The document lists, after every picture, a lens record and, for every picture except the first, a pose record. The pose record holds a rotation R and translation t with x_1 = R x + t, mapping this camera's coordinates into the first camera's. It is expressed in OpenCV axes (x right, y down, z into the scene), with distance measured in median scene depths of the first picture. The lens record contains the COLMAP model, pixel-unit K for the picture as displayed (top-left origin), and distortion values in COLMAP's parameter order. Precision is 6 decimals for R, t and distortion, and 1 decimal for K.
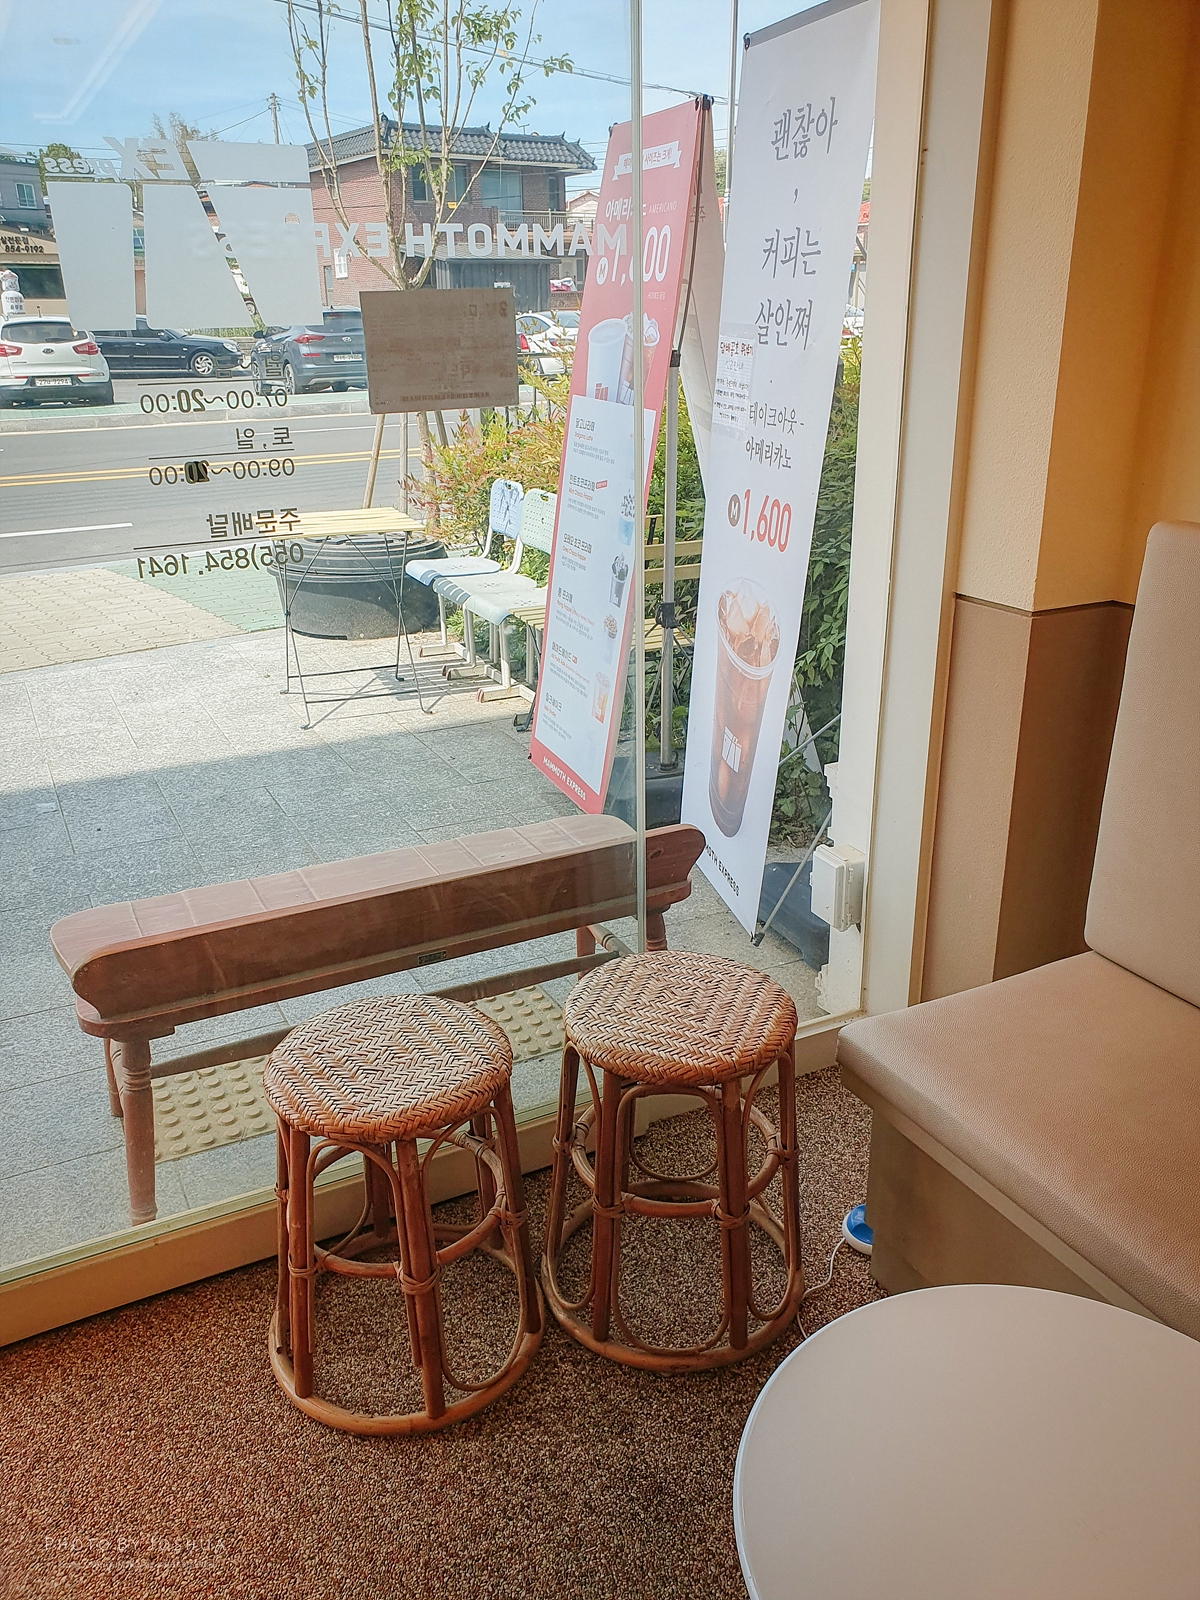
lens RADIAL K [[1218.2, 0, 600.0], [0, 1218.2, 800.0], [0, 0, 1]] dist [-0.066317, -0.001201]
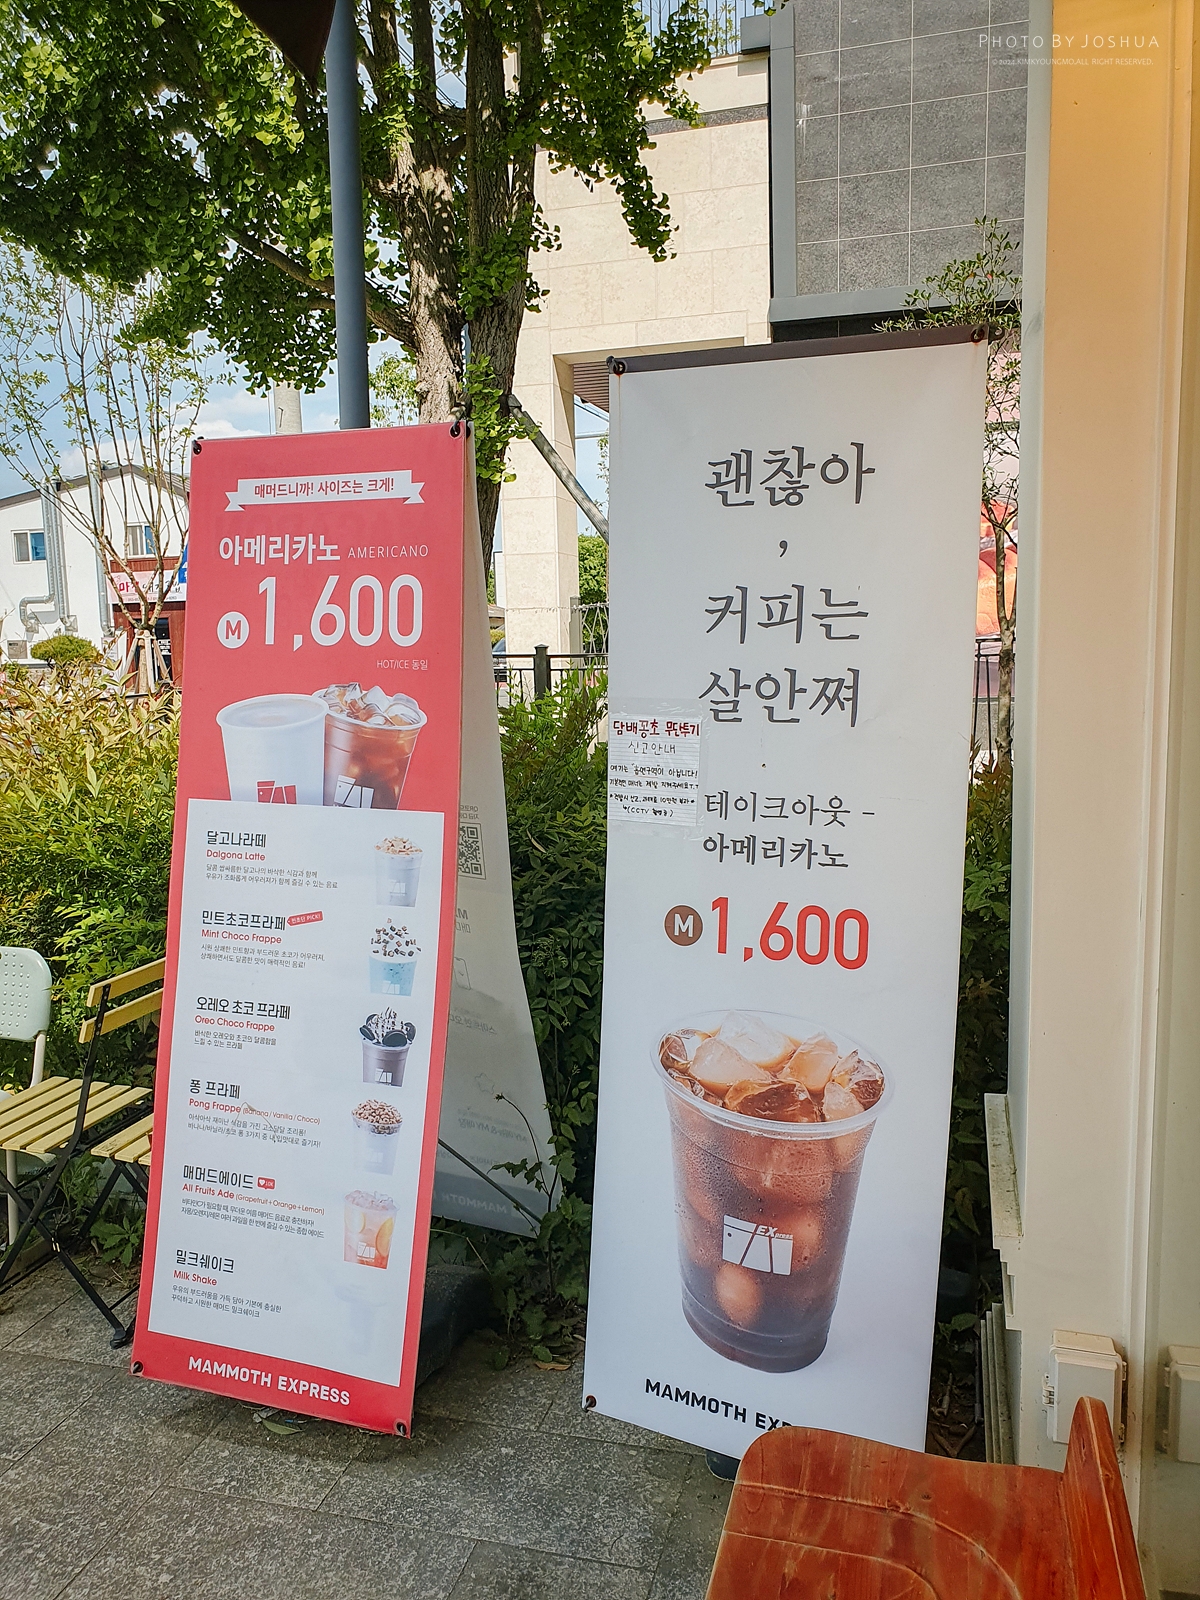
lens RADIAL K [[1201.5, 0, 600.0], [0, 1201.5, 800.0], [0, 0, 1]] dist [0.138865, -0.000097]
pose [[0.691372, -0.091371, 0.716698, -0.499551], [0.282047, 0.947395, -0.151298, -0.226542], [-0.665172, 0.306746, 0.680773, 0.514697]]
